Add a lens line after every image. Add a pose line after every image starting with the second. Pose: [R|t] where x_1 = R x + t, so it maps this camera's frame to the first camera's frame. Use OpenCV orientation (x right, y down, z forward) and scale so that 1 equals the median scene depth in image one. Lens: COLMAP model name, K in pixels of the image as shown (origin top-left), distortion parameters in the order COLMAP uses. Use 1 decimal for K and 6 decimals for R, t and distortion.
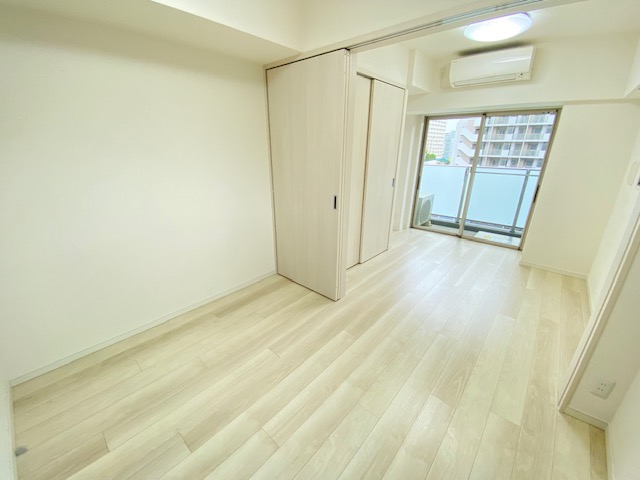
lens RADIAL K [[261.2, 0, 318.3], [0, 261.2, 240.8], [0, 0, 1]] dist [0.022633, -0.021356]
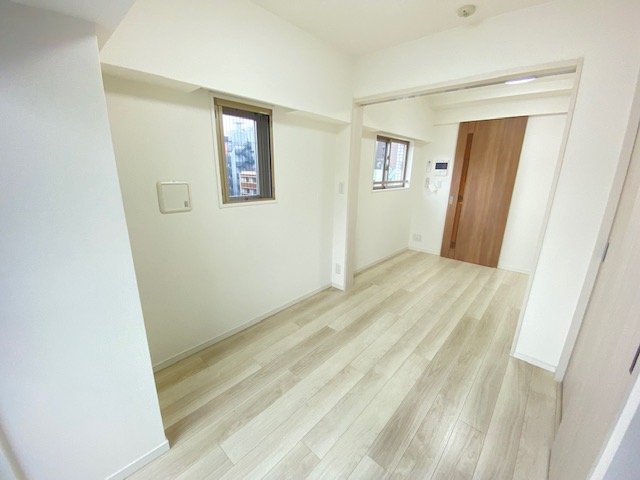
lens RADIAL K [[261.2, 0, 318.3], [0, 261.2, 240.8], [0, 0, 1]] dist [0.022633, -0.021356]
pose [[-0.999758, -0.021658, 0.003977, 0.934927], [-0.015360, 0.815295, 0.578842, -0.718435], [-0.015779, 0.578640, -0.815430, 1.978932]]
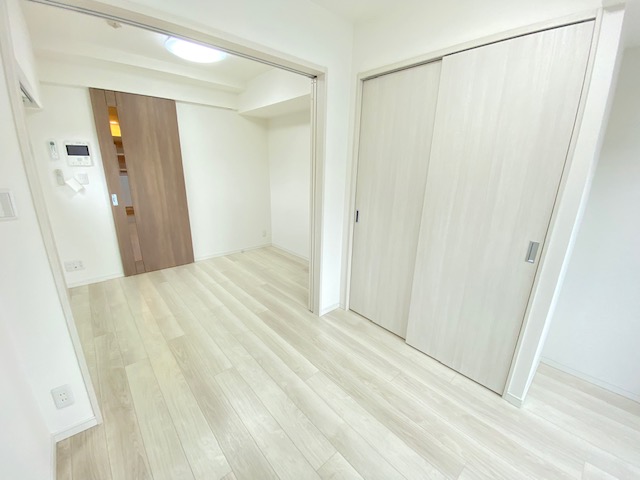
lens RADIAL K [[261.2, 0, 318.3], [0, 261.2, 240.8], [0, 0, 1]] dist [0.022633, -0.021356]
pose [[-0.114164, 0.270985, -0.955790, 1.273842], [-0.359514, 0.885606, 0.294028, -0.429815], [0.926130, 0.377187, -0.003681, 1.212903]]
